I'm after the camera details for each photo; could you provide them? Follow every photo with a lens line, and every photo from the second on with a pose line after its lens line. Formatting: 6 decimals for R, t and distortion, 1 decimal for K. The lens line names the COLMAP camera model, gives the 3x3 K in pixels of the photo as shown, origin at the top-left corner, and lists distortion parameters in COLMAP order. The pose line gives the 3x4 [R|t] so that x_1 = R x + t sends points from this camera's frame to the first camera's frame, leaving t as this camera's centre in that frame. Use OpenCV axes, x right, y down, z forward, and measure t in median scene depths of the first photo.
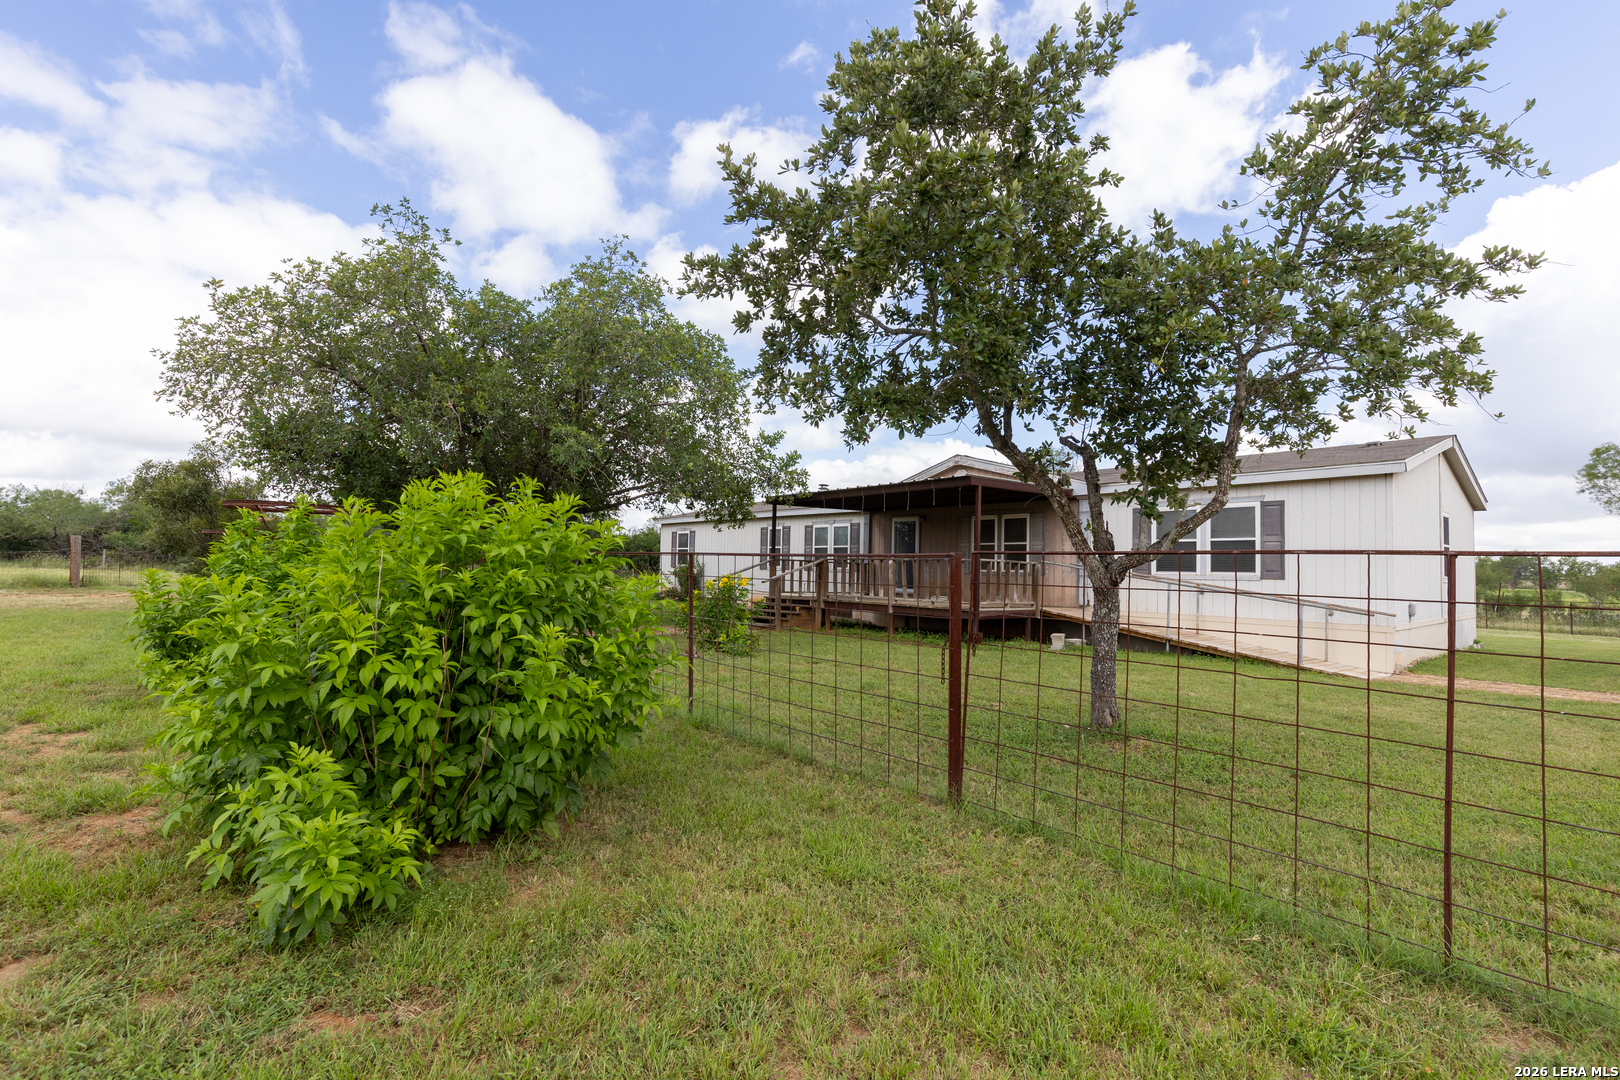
lens RADIAL K [[697.9, 0, 808.9], [0, 697.9, 560.6], [0, 0, 1]] dist [0.001835, 0.000193]
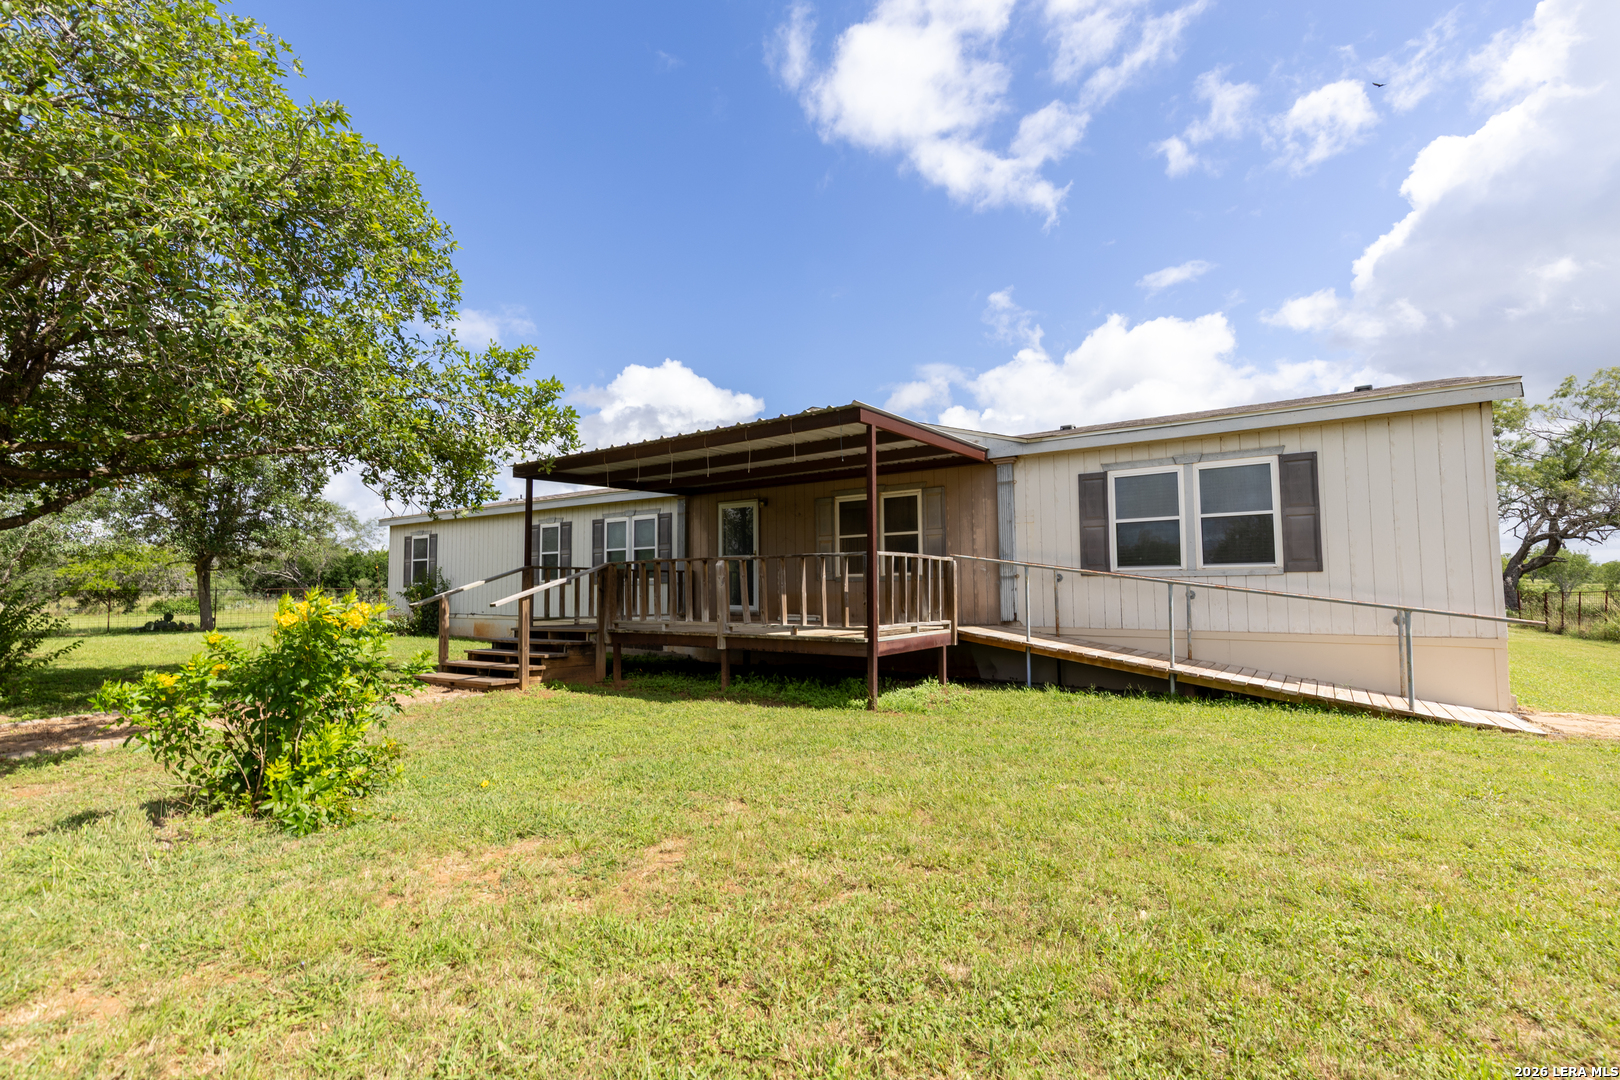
lens RADIAL K [[697.9, 0, 808.9], [0, 697.9, 560.6], [0, 0, 1]] dist [0.001835, 0.000193]
pose [[0.967733, -0.019961, 0.251186, 0.036689], [0.025819, 0.999466, -0.020049, 0.012805], [-0.250652, 0.025888, 0.967731, 0.363288]]
